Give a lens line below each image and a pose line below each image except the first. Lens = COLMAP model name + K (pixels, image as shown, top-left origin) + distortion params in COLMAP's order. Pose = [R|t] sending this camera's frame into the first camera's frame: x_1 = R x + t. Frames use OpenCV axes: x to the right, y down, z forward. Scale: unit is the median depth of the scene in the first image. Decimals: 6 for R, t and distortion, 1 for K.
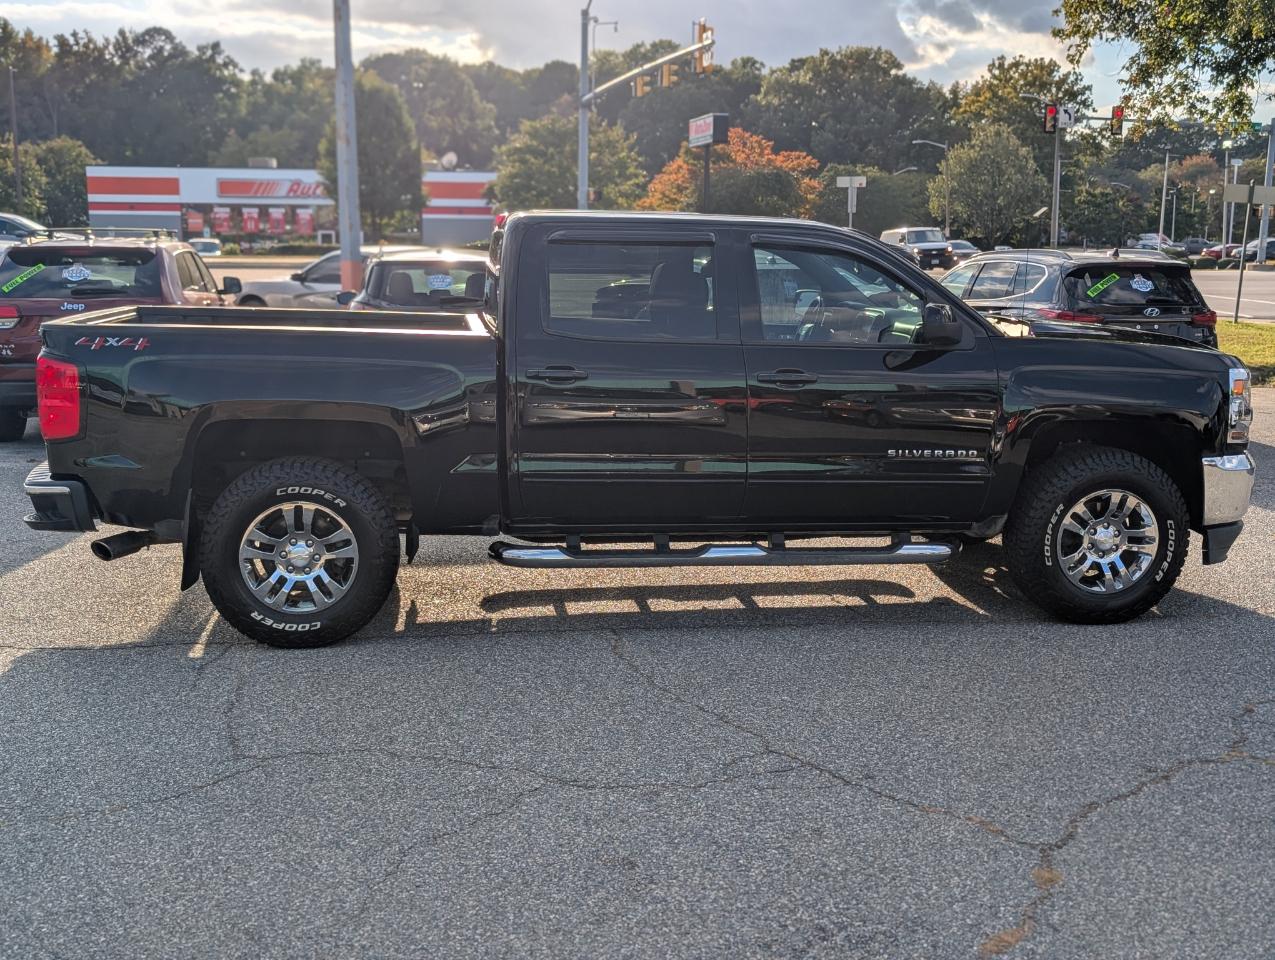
lens RADIAL K [[1446.3, 0, 628.9], [0, 1446.3, 487.7], [0, 0, 1]] dist [0.026200, 0.000000]
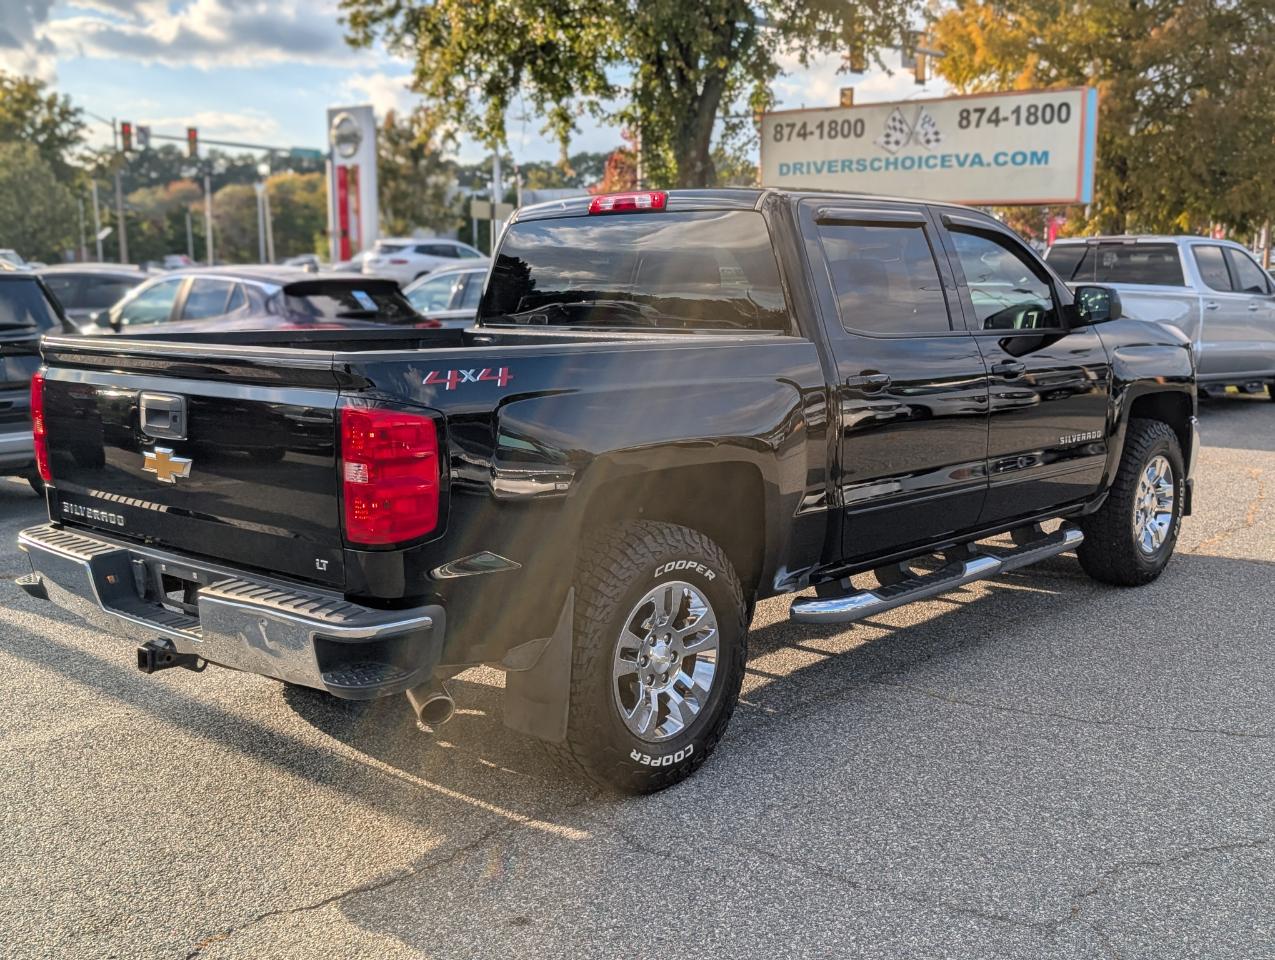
lens RADIAL K [[1446.3, 0, 630.7], [0, 1446.3, 479.5], [0, 0, 1]] dist [0.026200, 0.000000]
pose [[0.766721, -0.115692, 0.631470, -0.671027], [0.130372, 0.991191, 0.023302, -0.058360], [-0.628604, 0.064460, 0.775050, 0.447768]]
